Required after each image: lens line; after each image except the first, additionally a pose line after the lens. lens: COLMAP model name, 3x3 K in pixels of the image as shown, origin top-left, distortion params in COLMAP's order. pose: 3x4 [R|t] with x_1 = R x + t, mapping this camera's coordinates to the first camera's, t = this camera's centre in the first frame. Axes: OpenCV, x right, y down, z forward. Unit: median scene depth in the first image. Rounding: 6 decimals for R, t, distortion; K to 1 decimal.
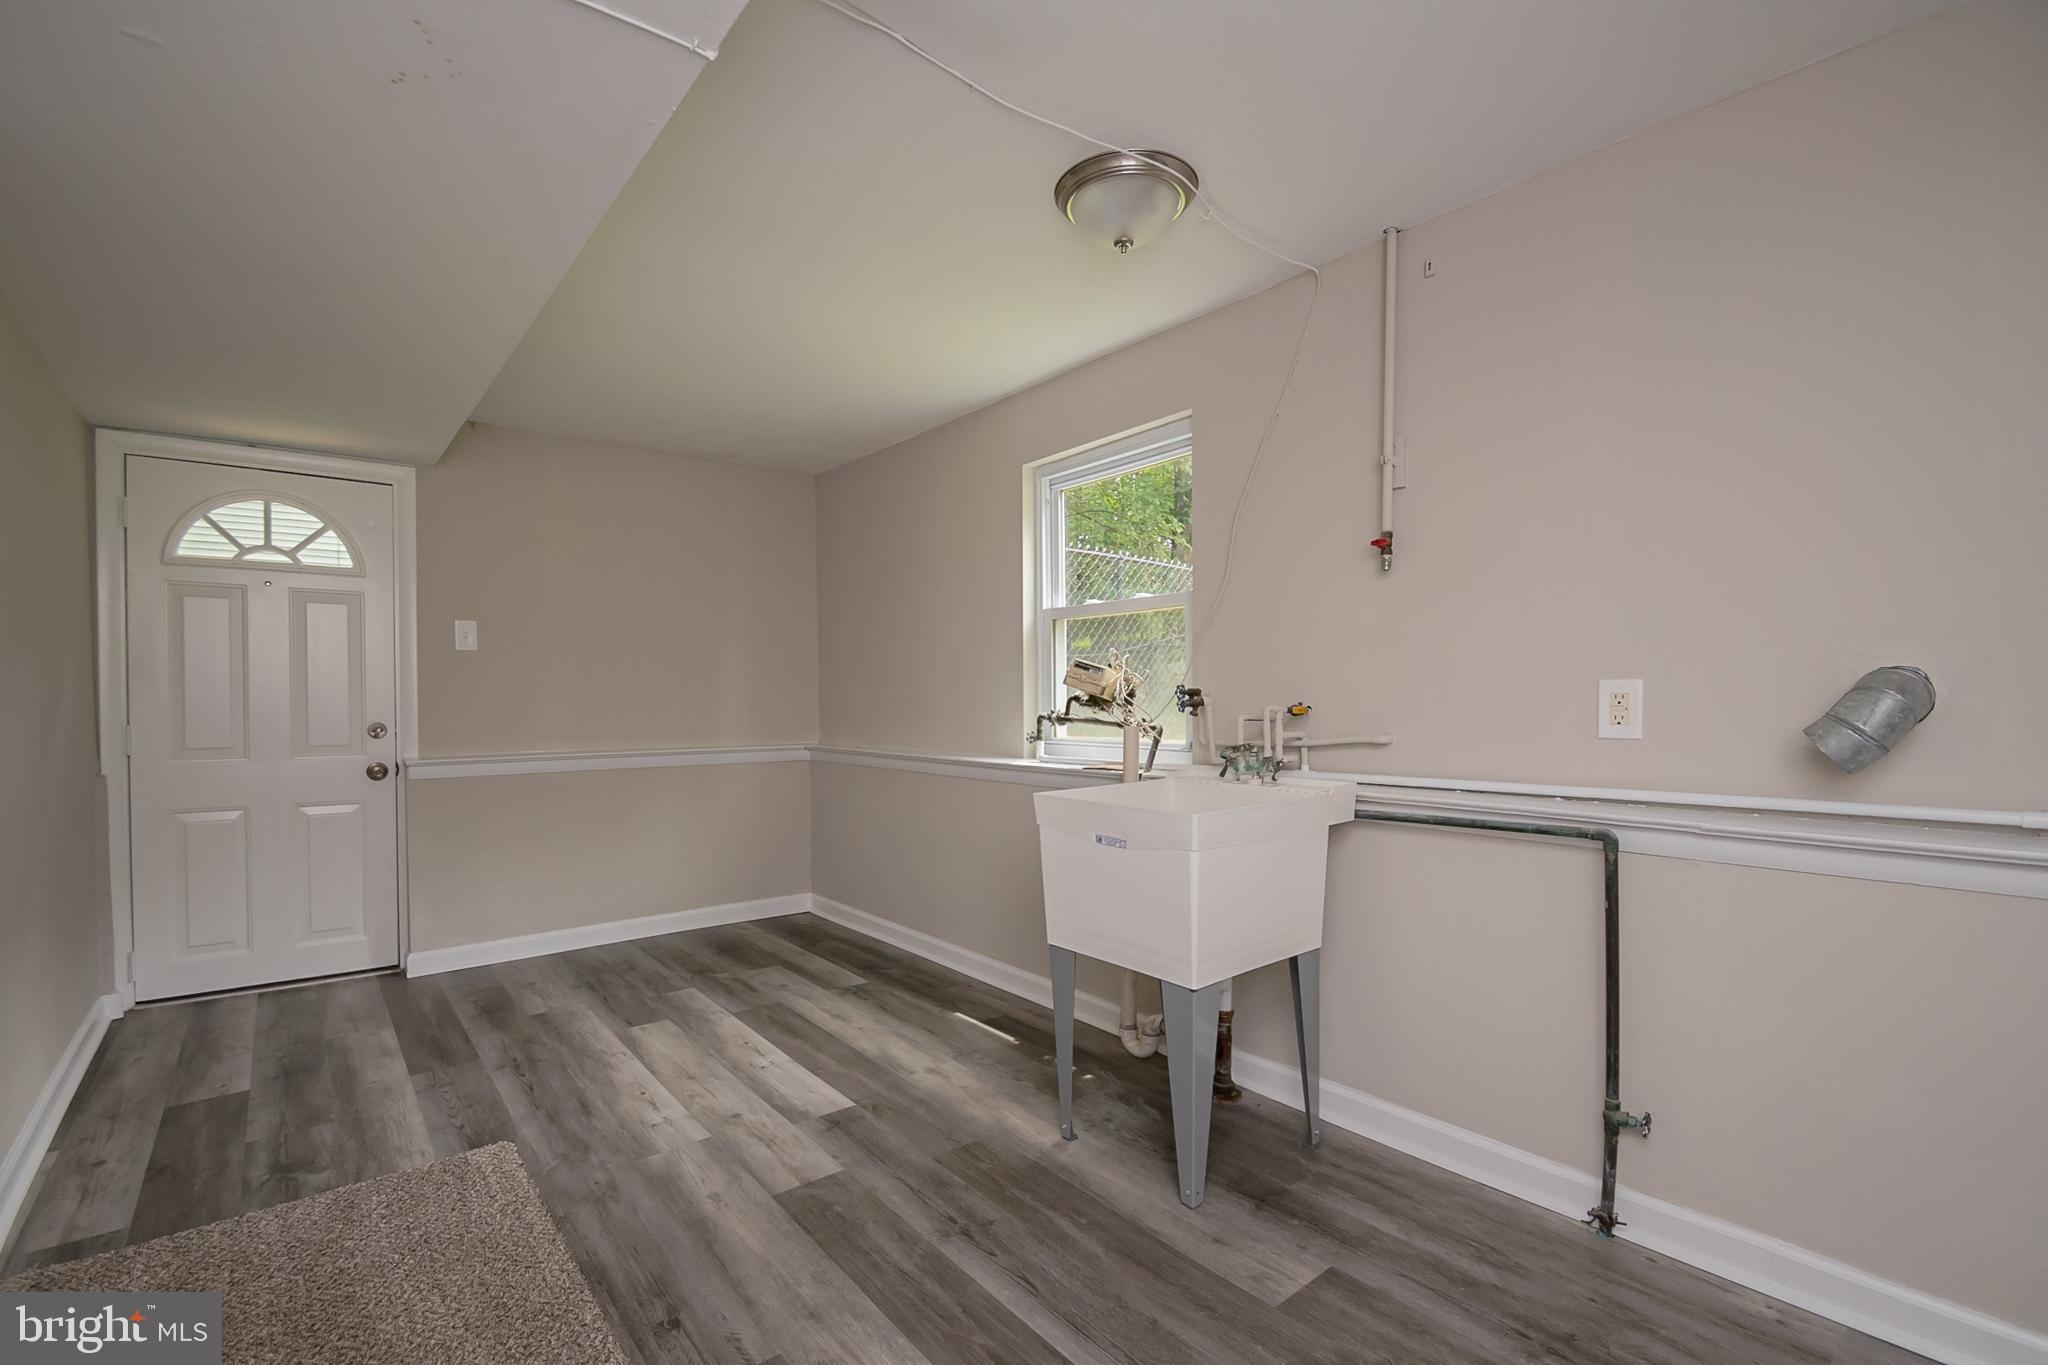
lens RADIAL K [[899.1, 0, 999.3], [0, 899.1, 719.6], [0, 0, 1]] dist [0.012602, -0.016347]
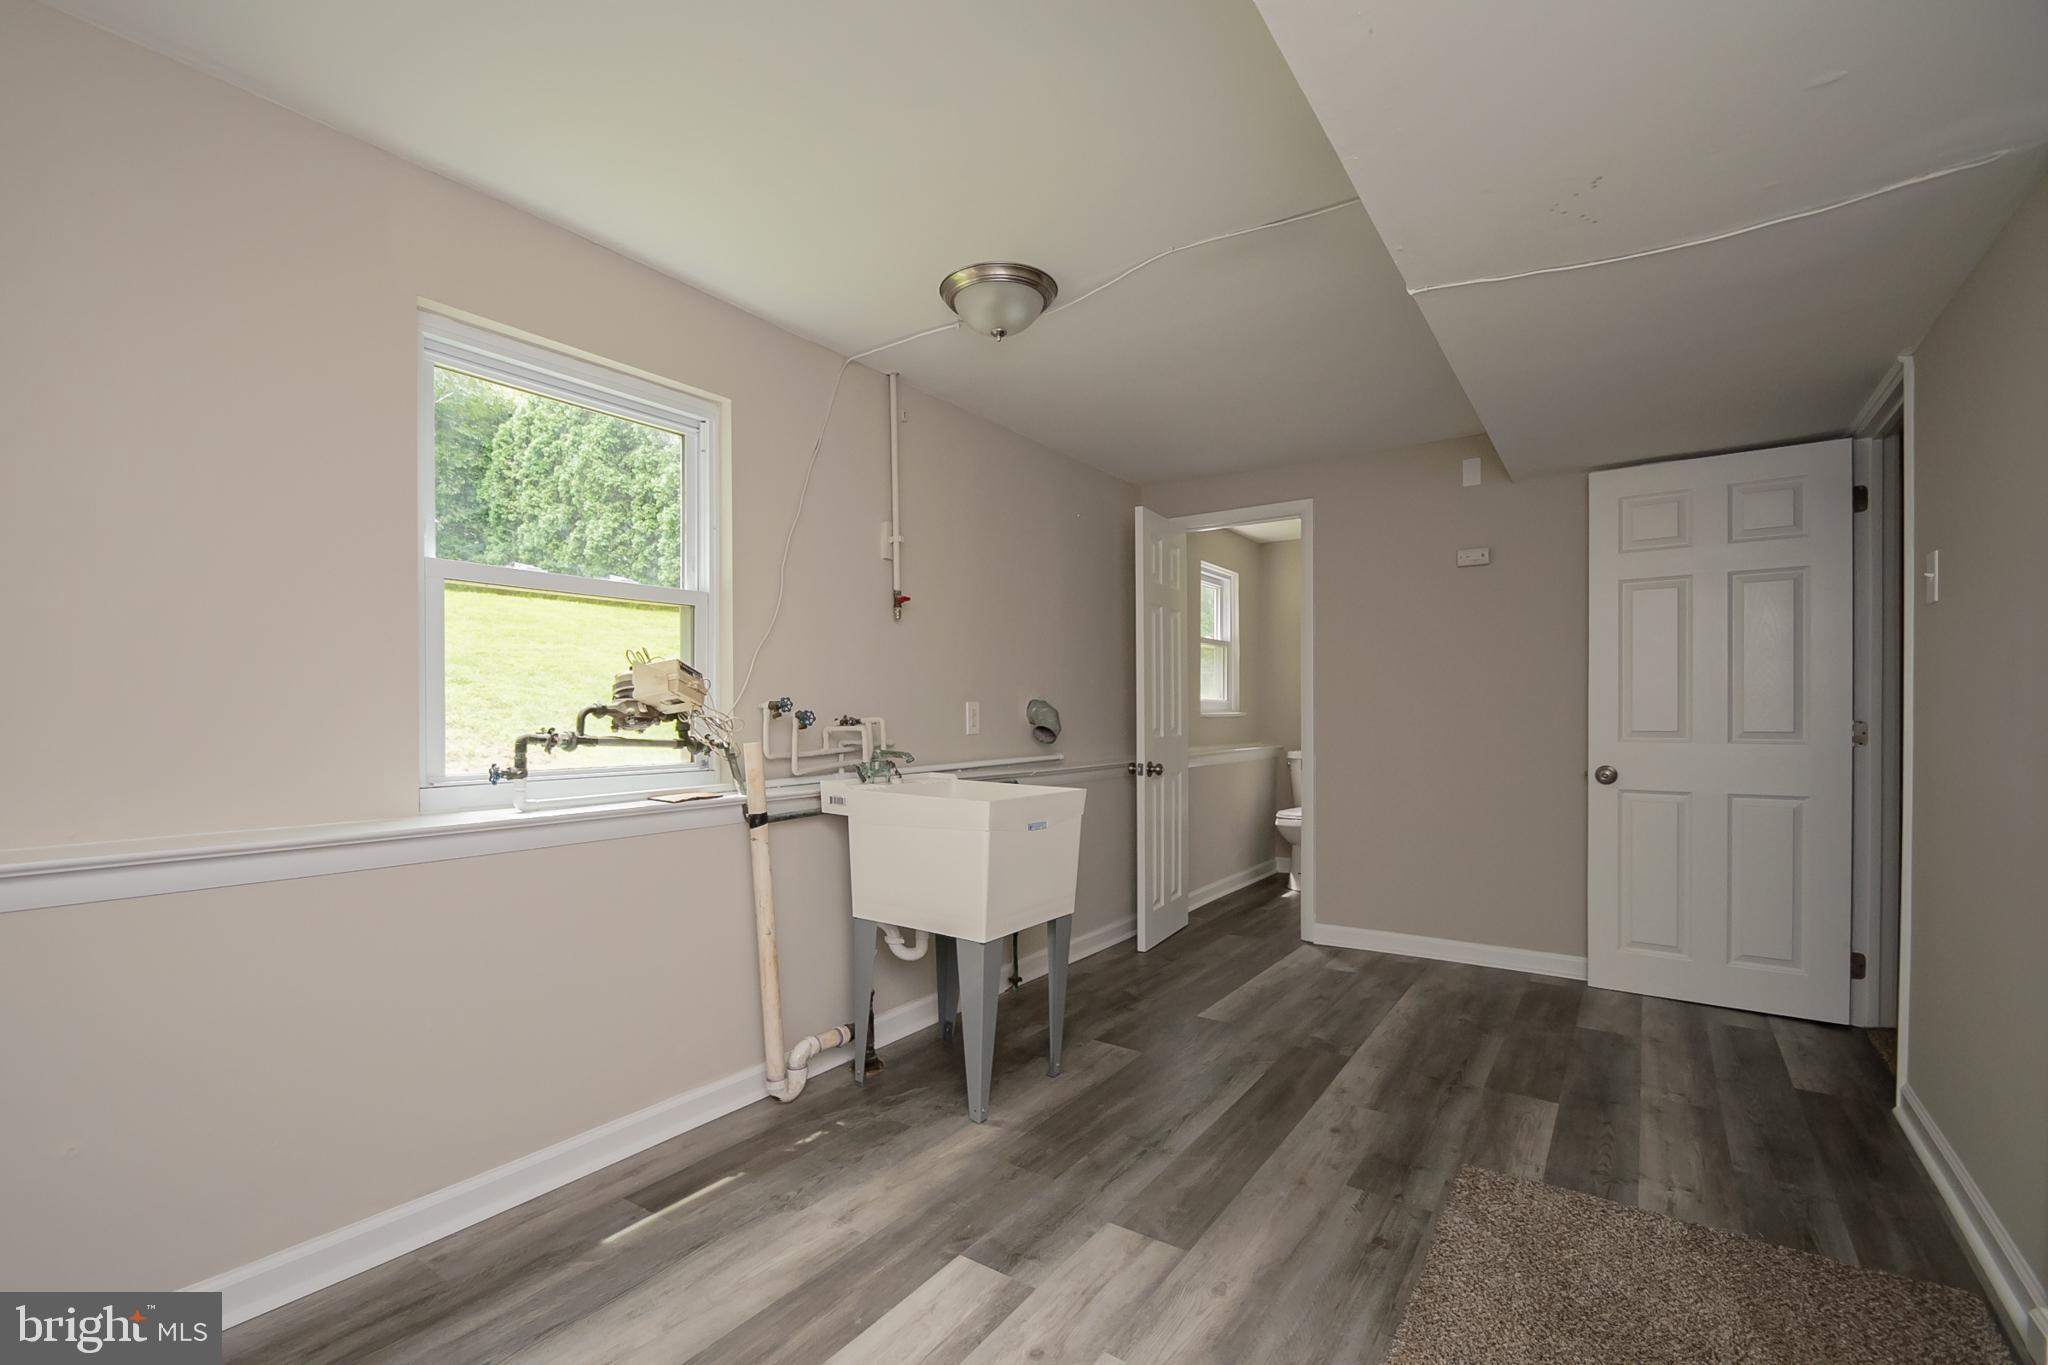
lens RADIAL K [[899.1, 0, 999.3], [0, 899.1, 719.6], [0, 0, 1]] dist [0.012602, -0.016347]
pose [[-0.278350, -0.002678, 0.960476, -0.955937], [0.023666, 0.999673, 0.009646, -0.022300], [-0.960188, 0.025415, -0.278196, 1.263763]]
